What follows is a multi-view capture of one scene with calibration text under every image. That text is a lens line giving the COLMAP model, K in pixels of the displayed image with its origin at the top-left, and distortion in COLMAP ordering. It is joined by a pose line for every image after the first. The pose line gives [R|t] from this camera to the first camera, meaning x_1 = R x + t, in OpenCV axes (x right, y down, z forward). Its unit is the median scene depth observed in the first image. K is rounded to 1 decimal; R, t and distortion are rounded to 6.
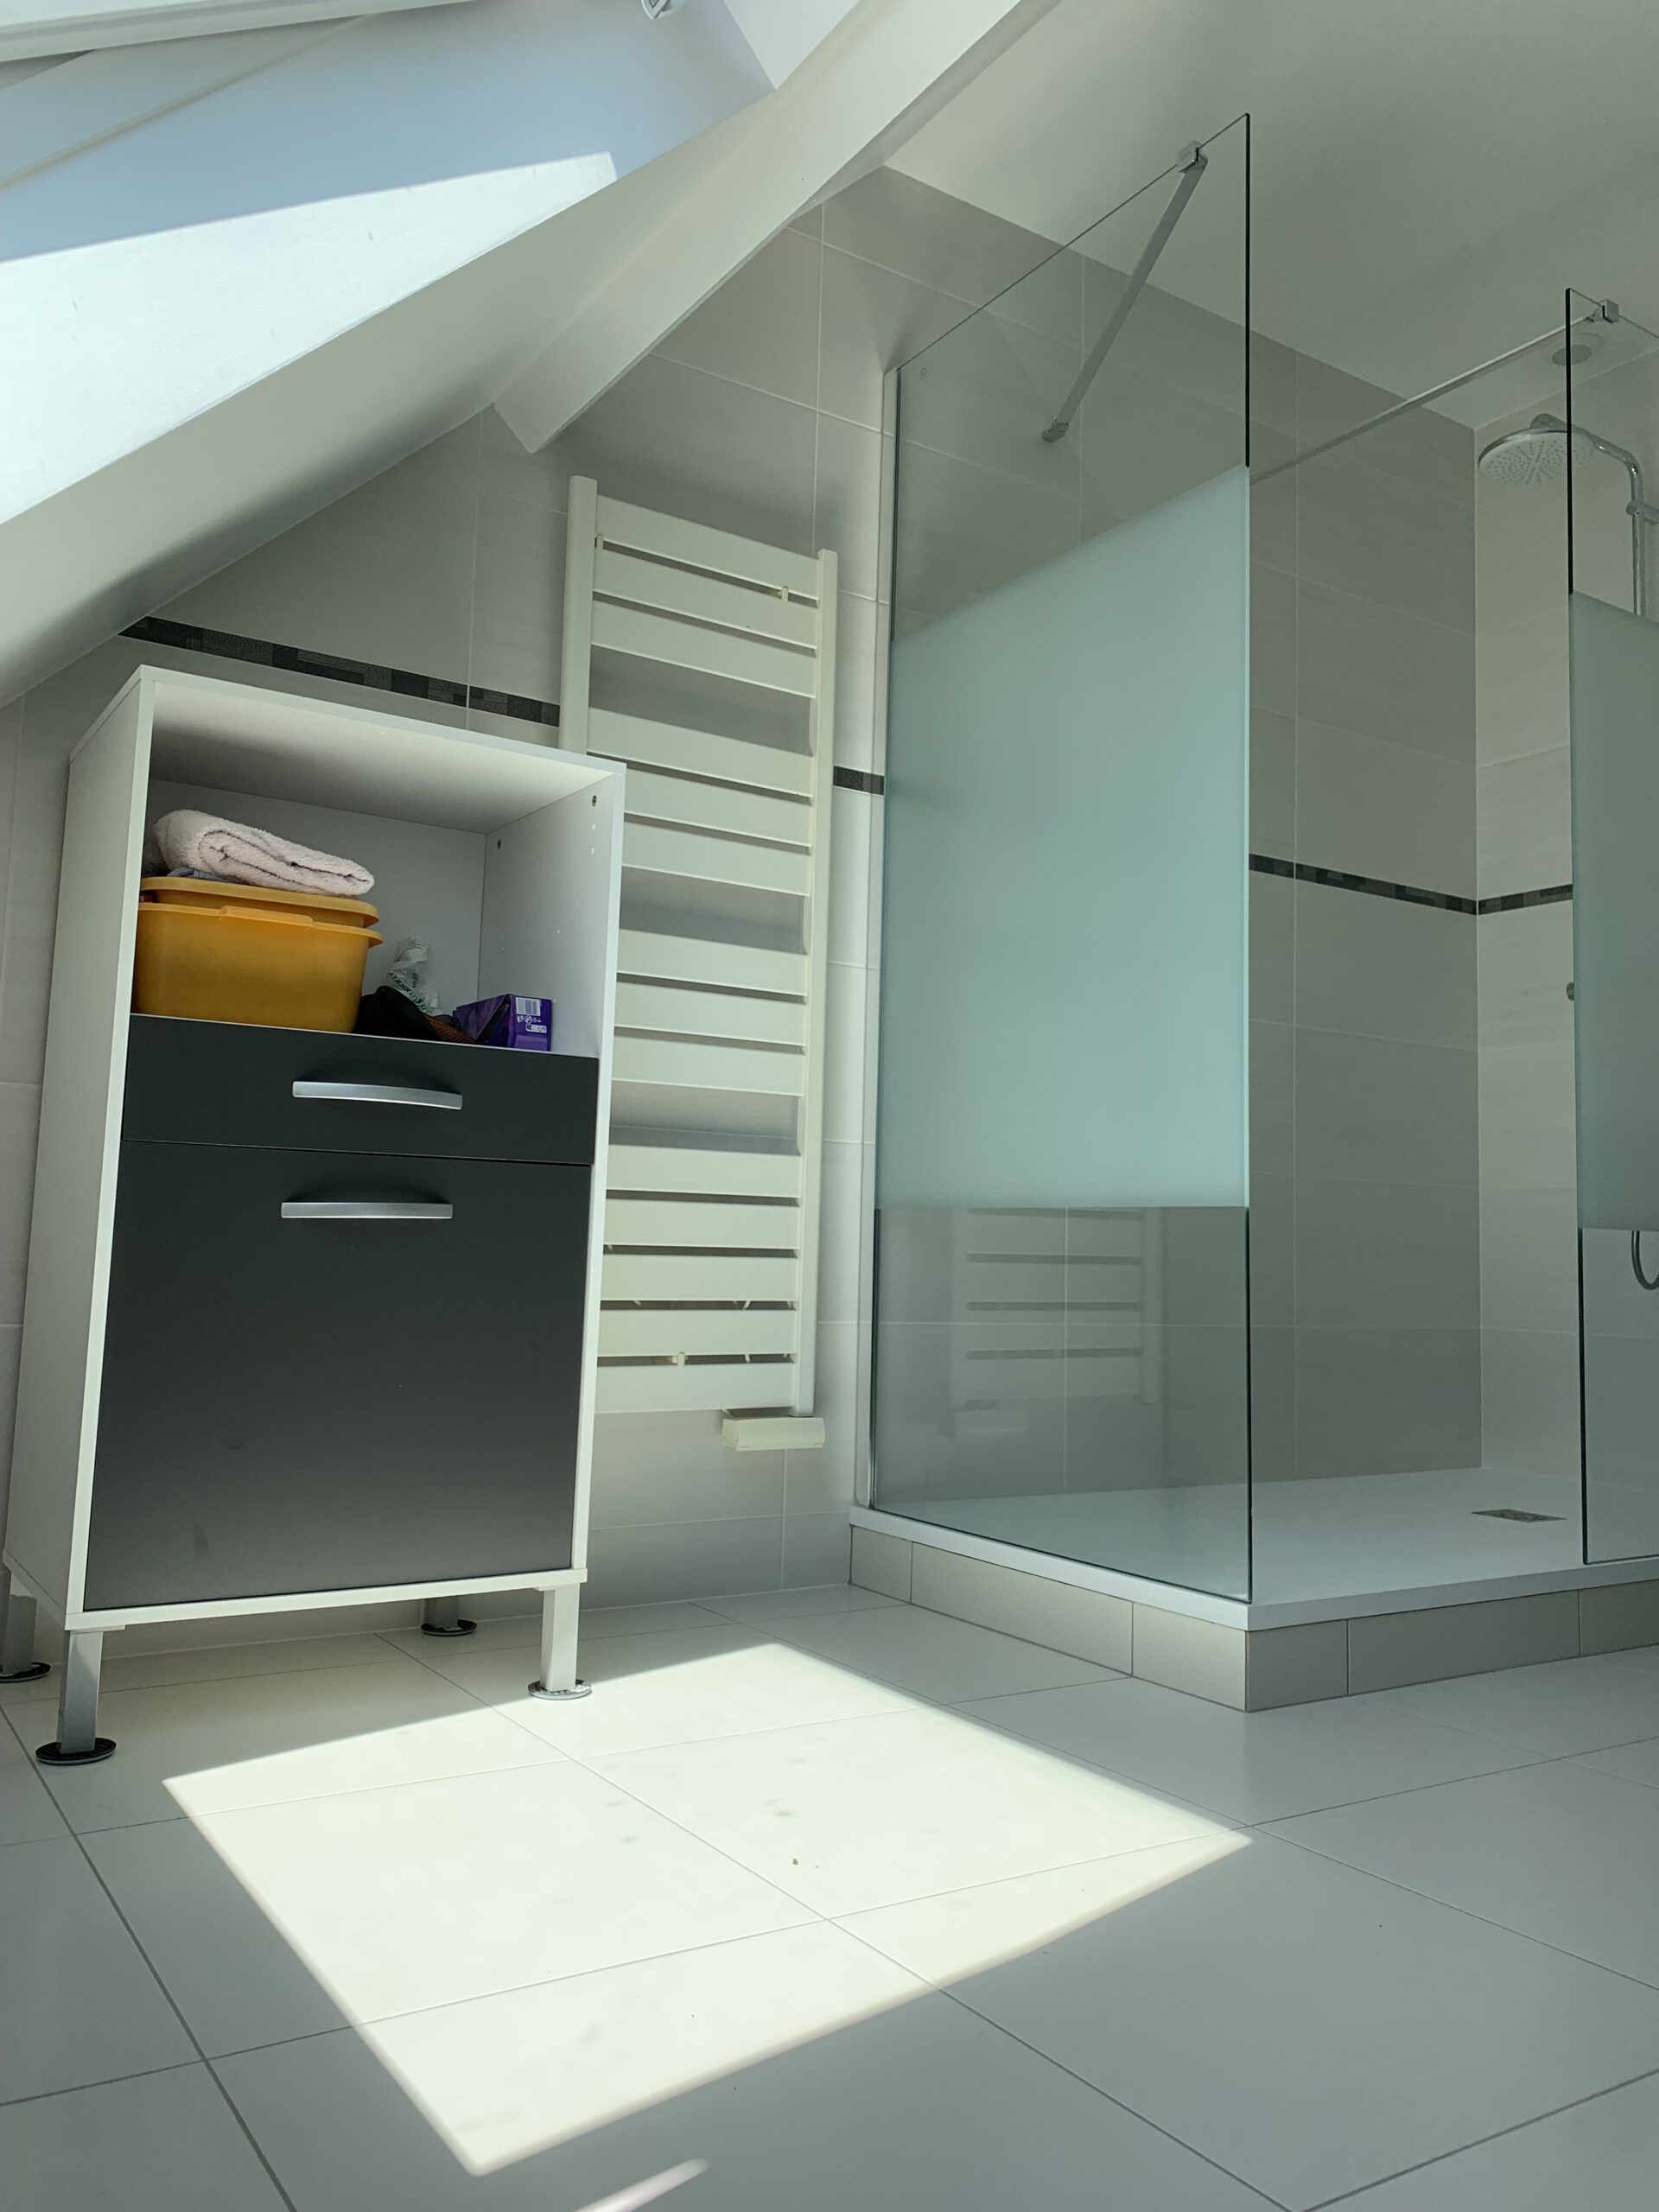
lens RADIAL K [[1687.8, 0, 815.7], [0, 1687.8, 1087.9], [0, 0, 1]] dist [0.069666, -0.103077]
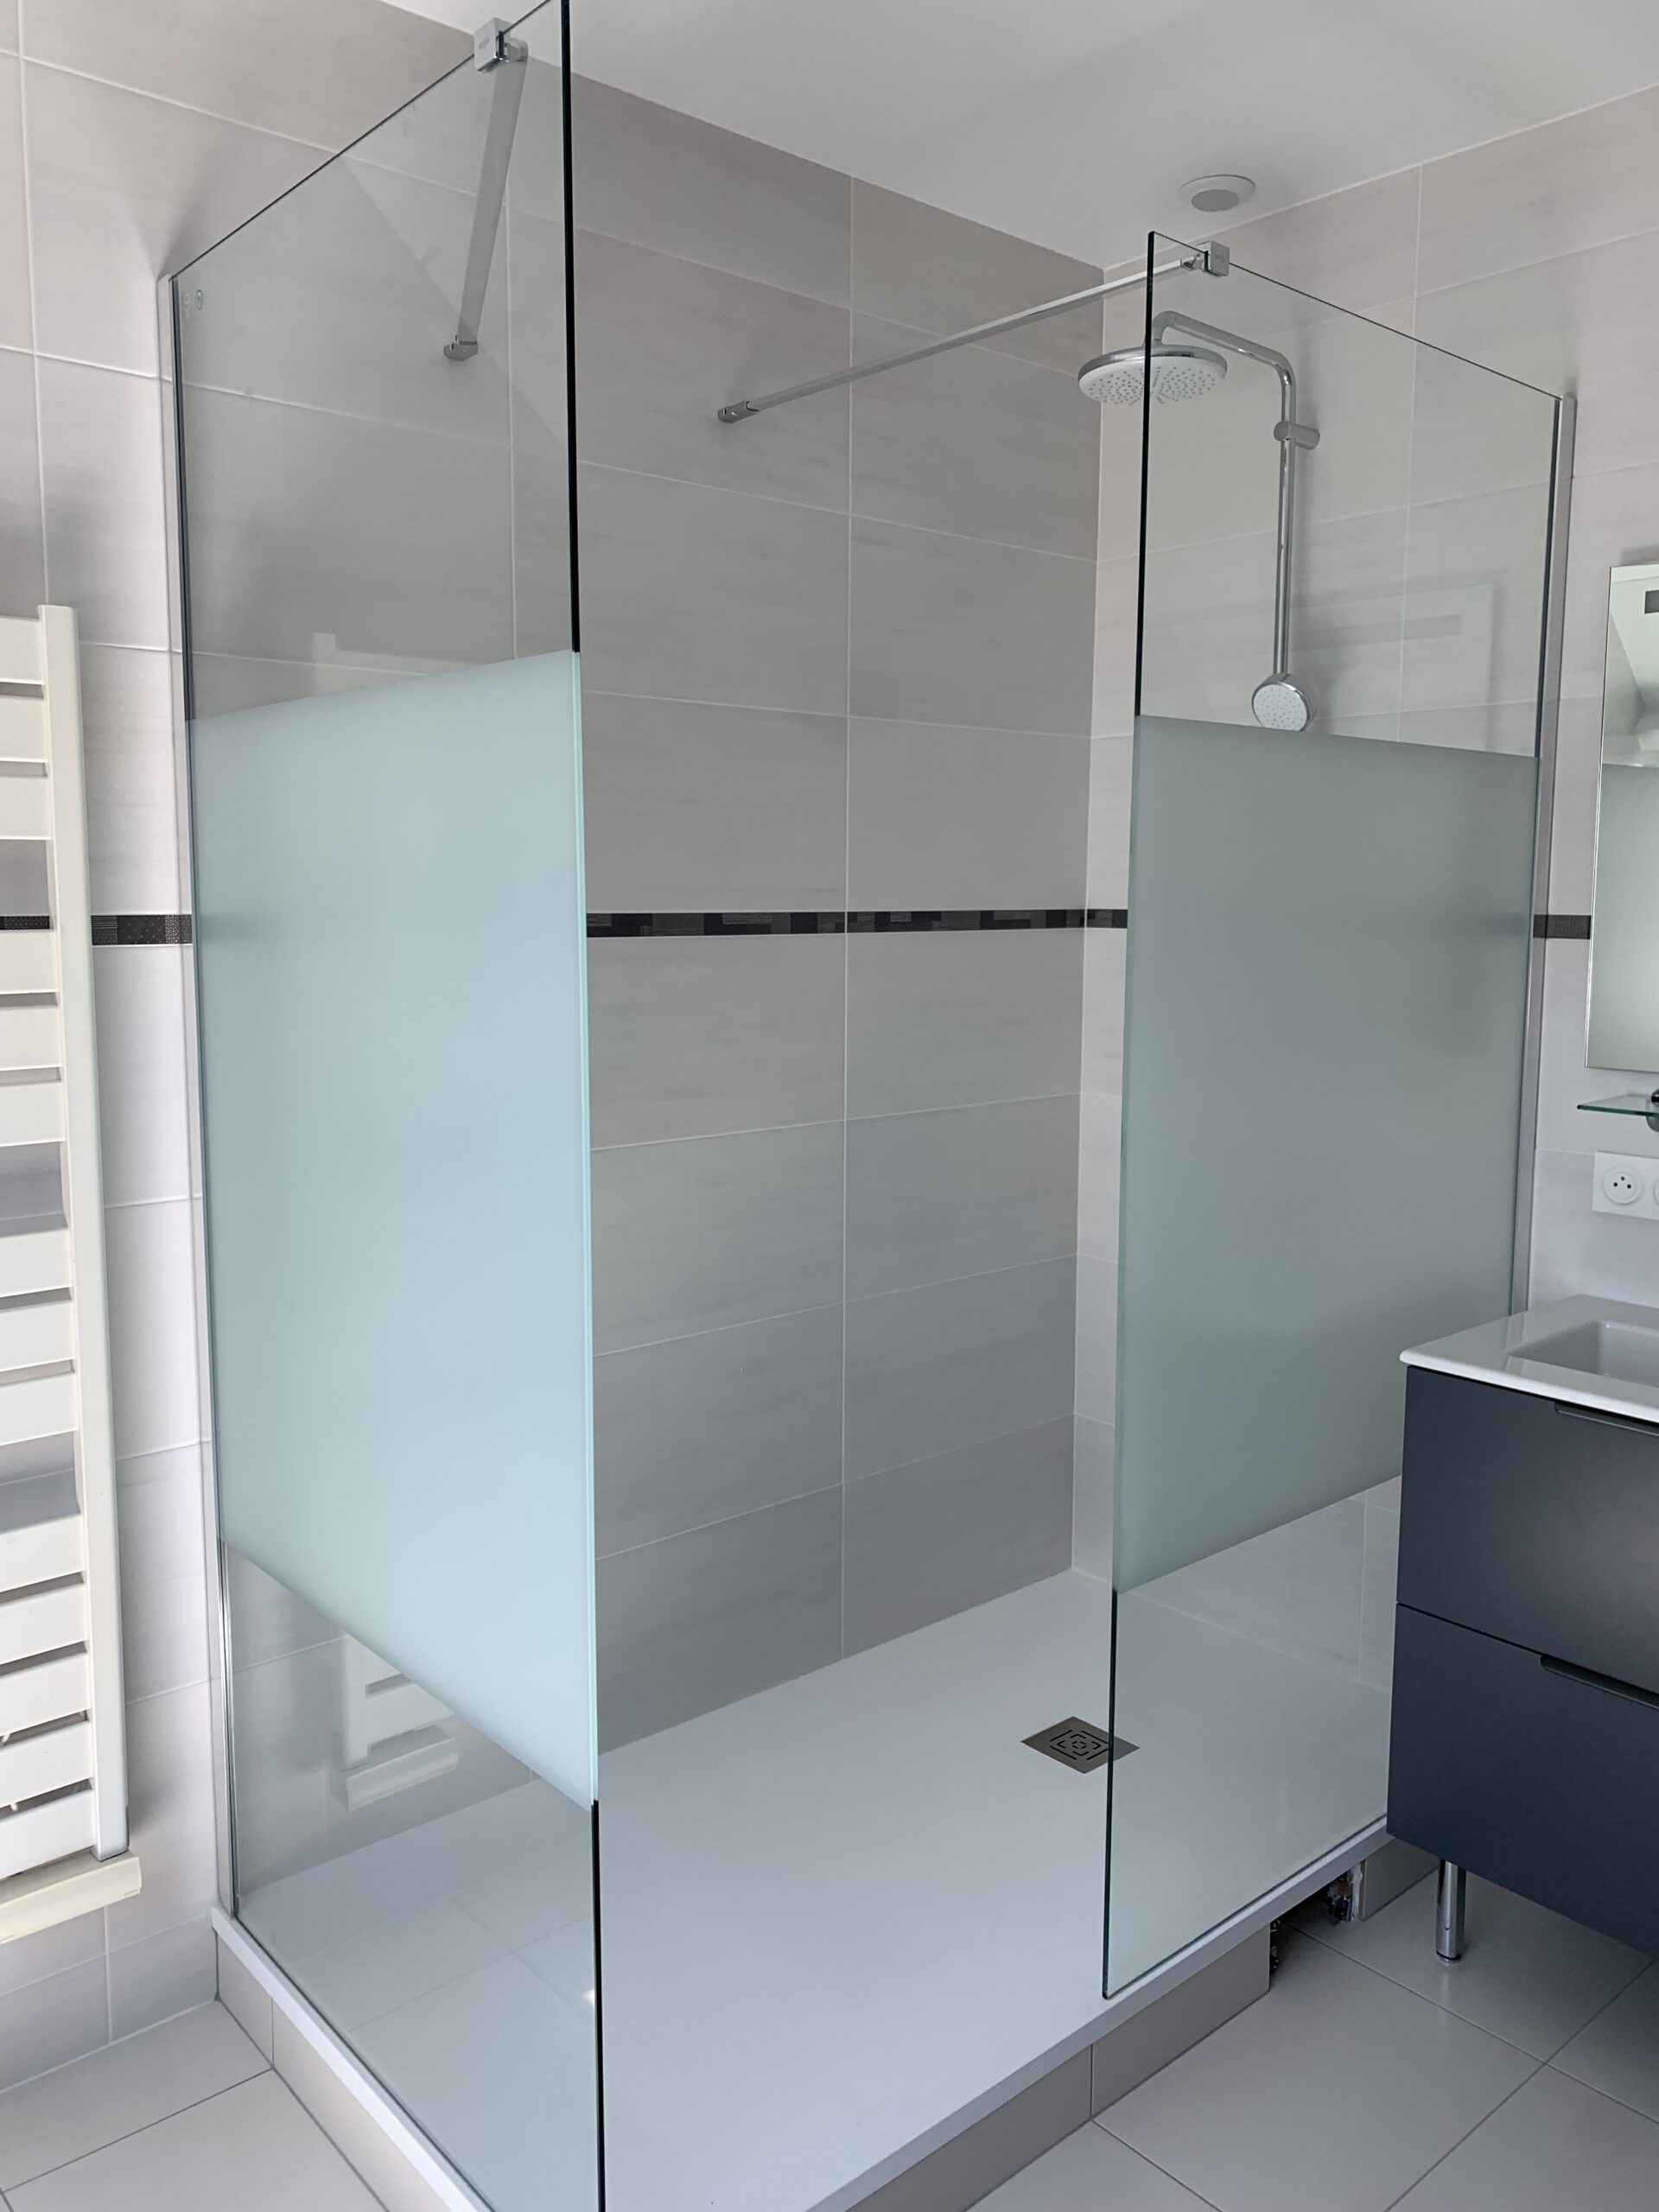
lens RADIAL K [[1687.8, 0, 815.7], [0, 1687.8, 1087.9], [0, 0, 1]] dist [0.069666, -0.103077]
pose [[0.989452, -0.040206, 0.139168, 0.199366], [0.010116, 0.977543, 0.210492, -0.273808], [-0.144506, -0.206864, 0.967639, 0.299859]]
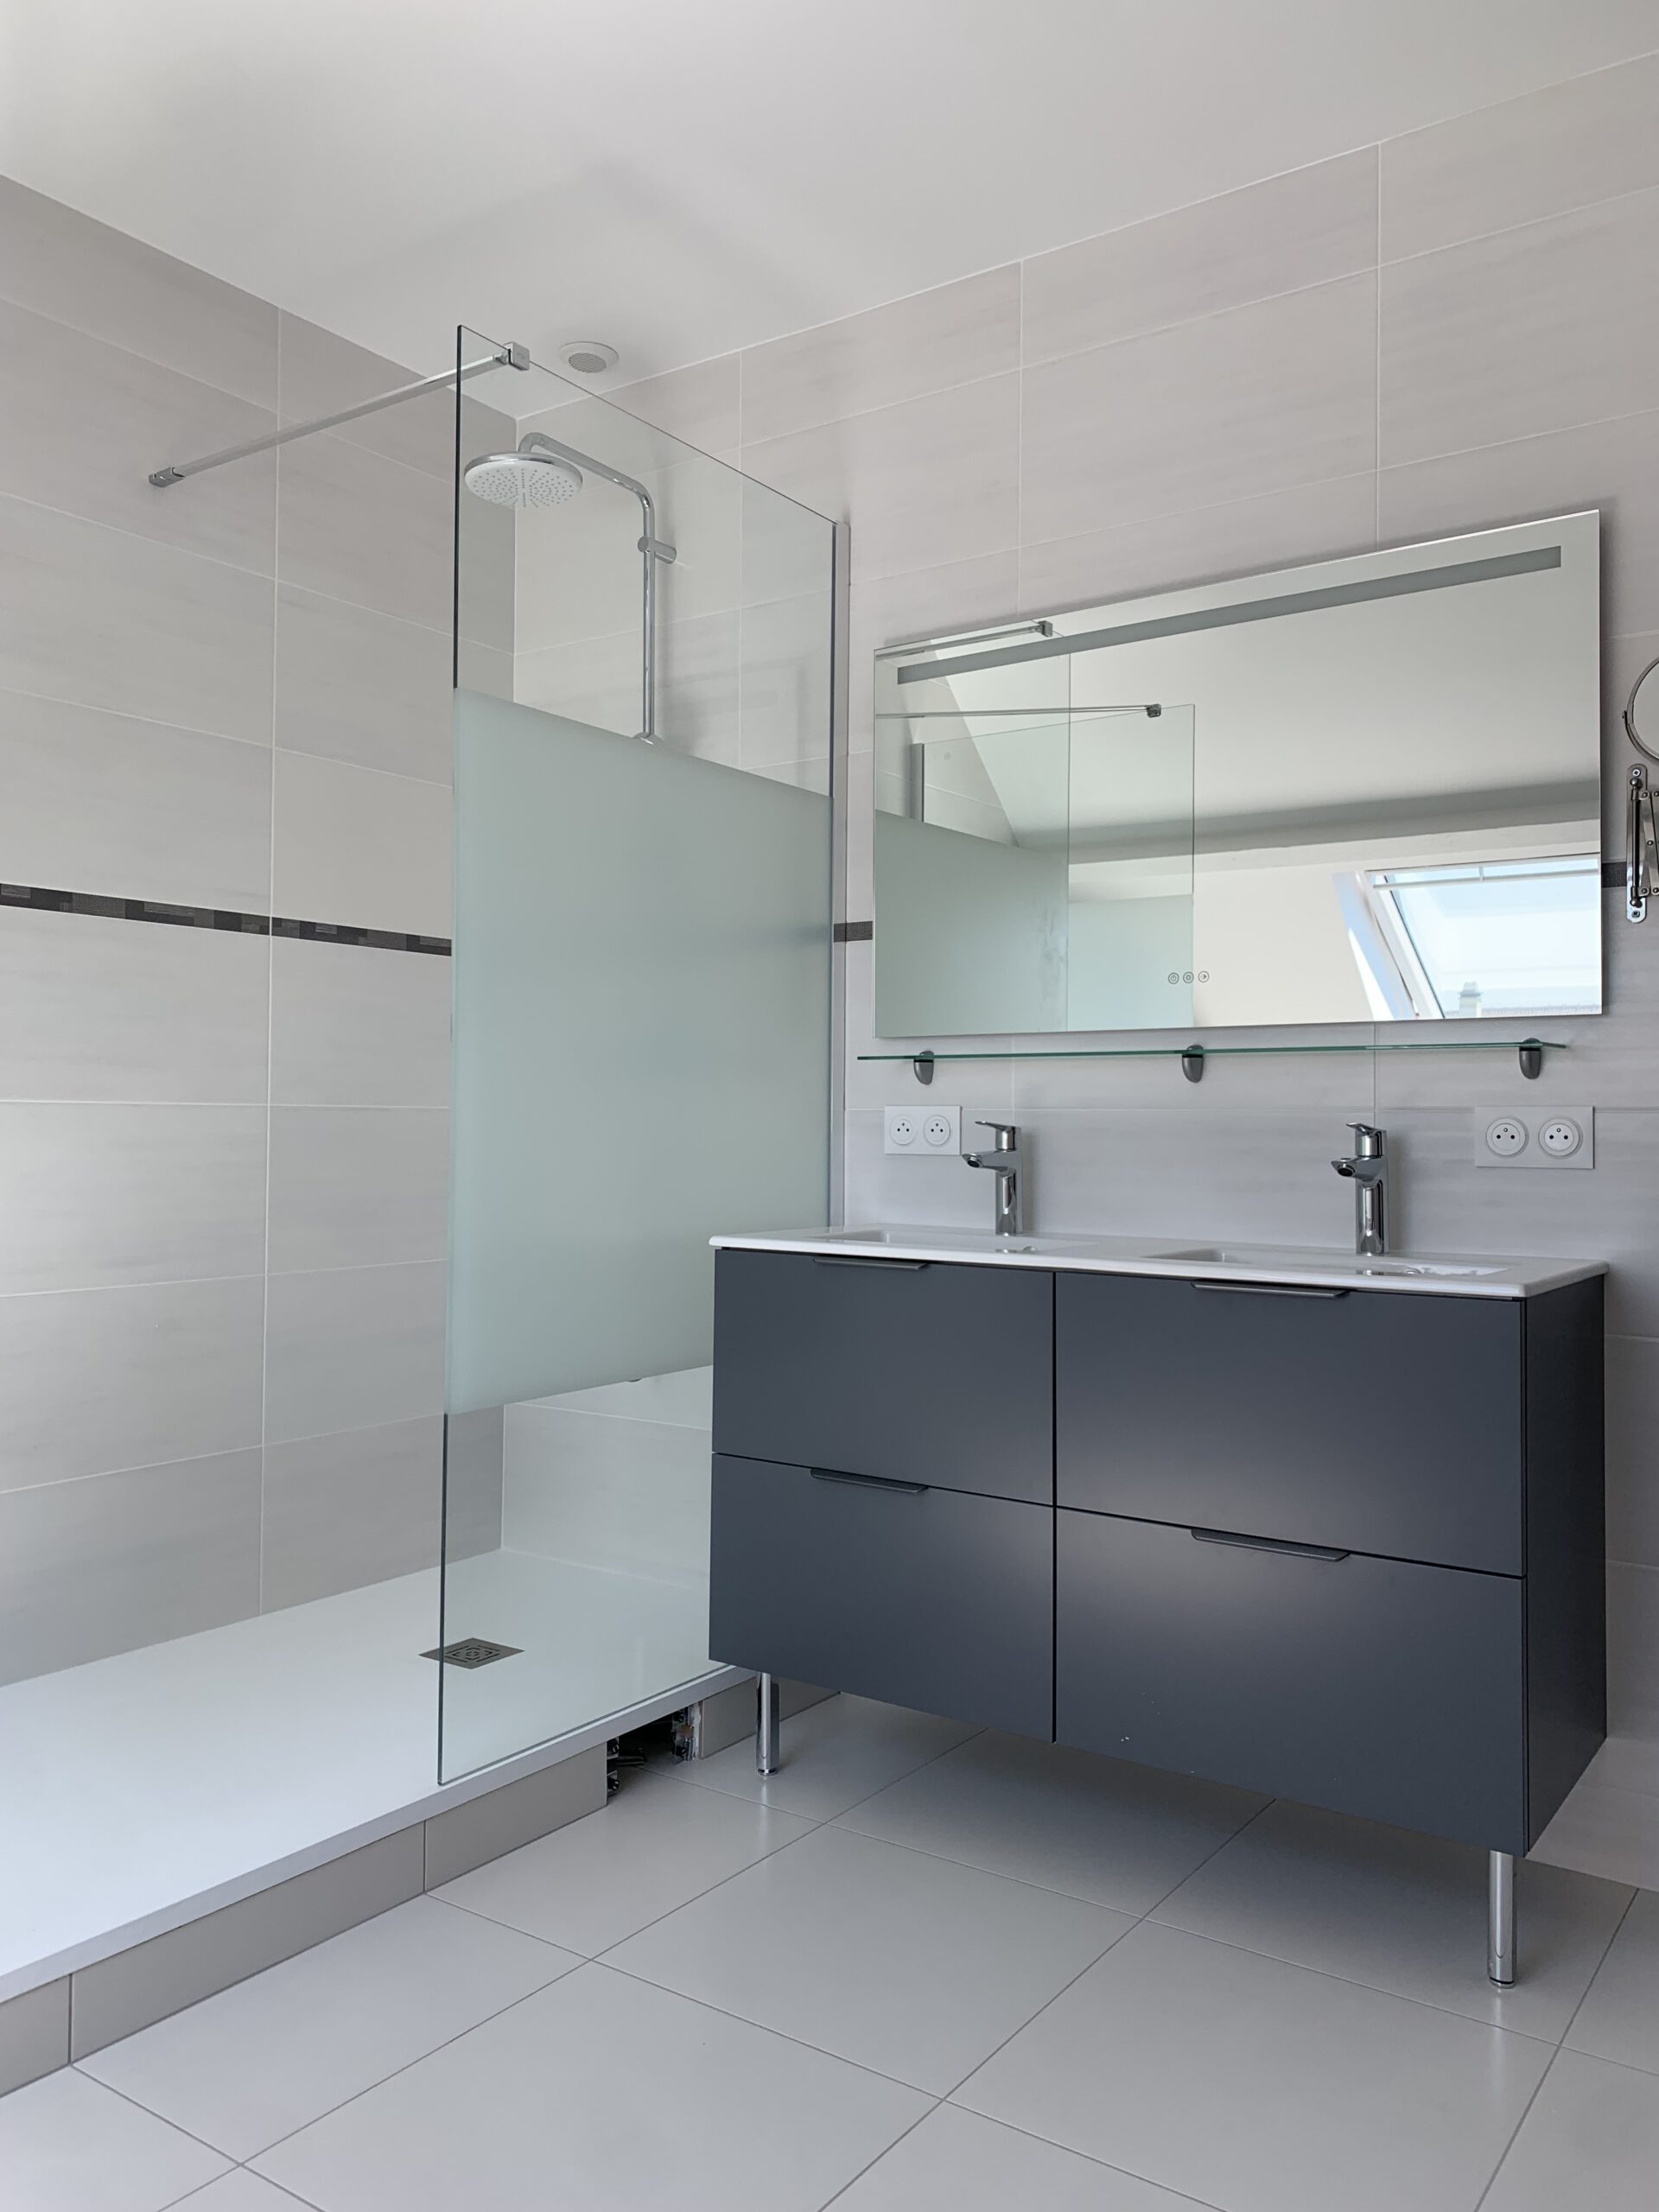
lens RADIAL K [[1687.8, 0, 815.7], [0, 1687.8, 1087.9], [0, 0, 1]] dist [0.069666, -0.103077]
pose [[0.926715, -0.013881, 0.375508, 0.268678], [-0.017170, 0.996709, 0.079219, -0.150249], [-0.375372, -0.079861, 0.923427, 0.101841]]
